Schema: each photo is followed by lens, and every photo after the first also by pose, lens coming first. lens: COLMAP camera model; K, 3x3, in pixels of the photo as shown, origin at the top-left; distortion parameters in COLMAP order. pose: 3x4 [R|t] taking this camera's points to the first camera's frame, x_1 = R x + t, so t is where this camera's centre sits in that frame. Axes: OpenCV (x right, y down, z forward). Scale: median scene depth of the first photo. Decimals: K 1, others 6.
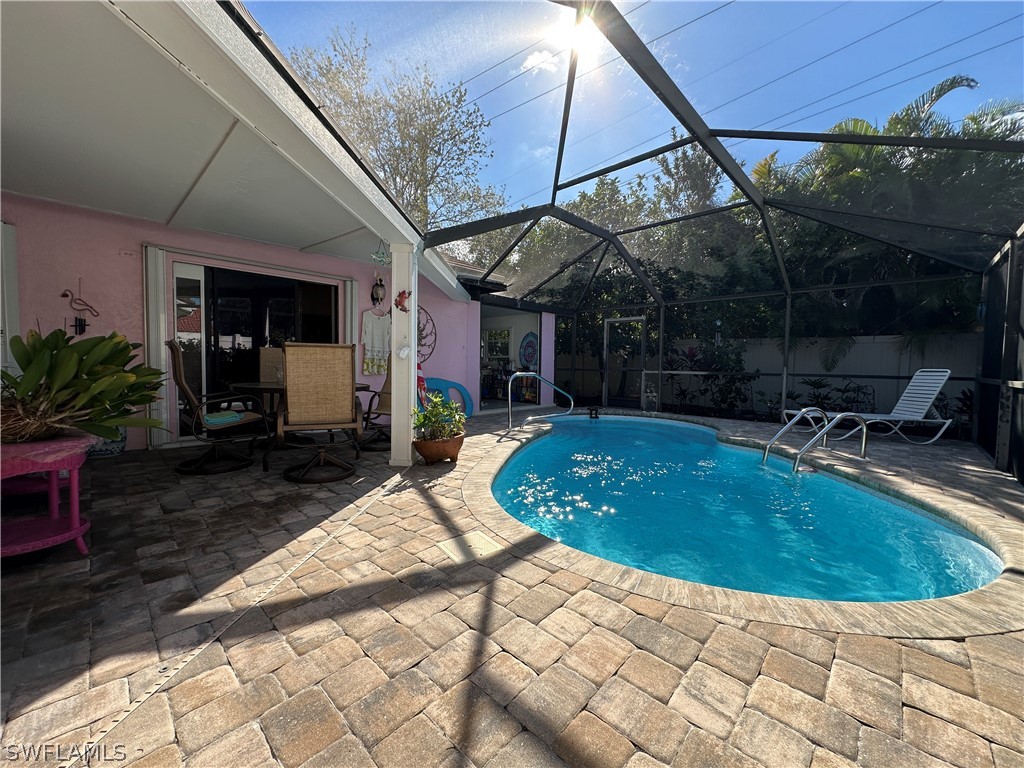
lens RADIAL K [[407.4, 0, 511.1], [0, 407.4, 382.5], [0, 0, 1]] dist [-0.000669, 0.000296]
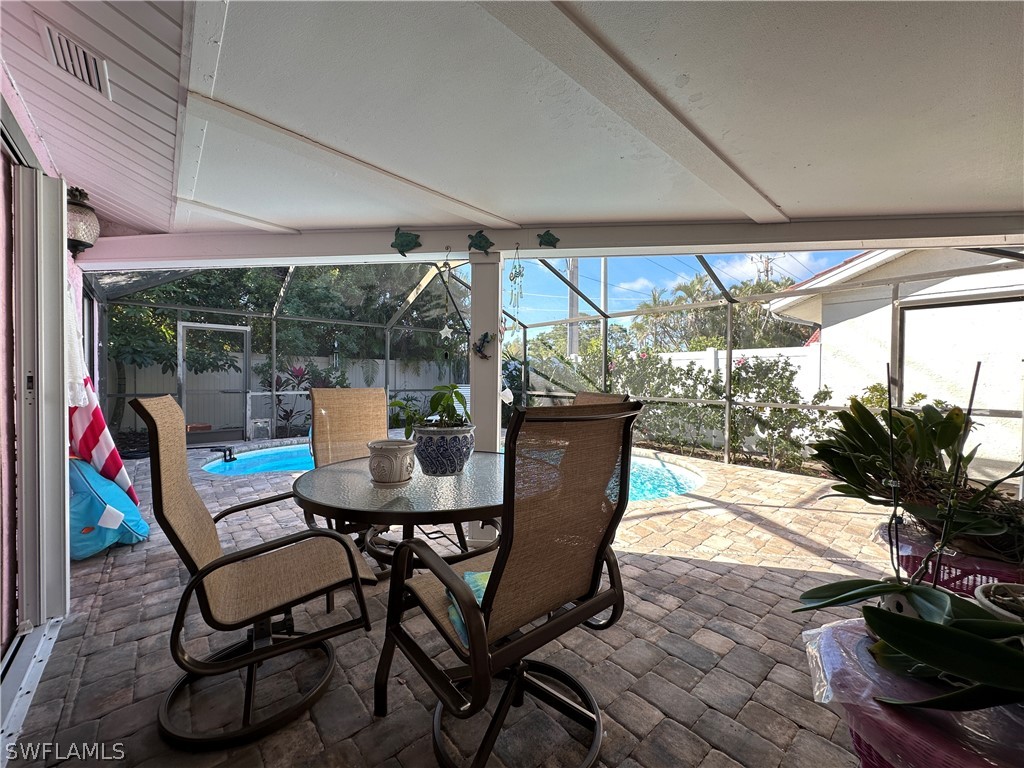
lens RADIAL K [[407.4, 0, 511.1], [0, 407.4, 382.5], [0, 0, 1]] dist [-0.000669, 0.000296]
pose [[0.088506, -0.028798, 0.995659, -1.866855], [0.037942, 0.998954, 0.025520, -0.211881], [-0.995353, 0.035519, 0.089506, 1.639121]]
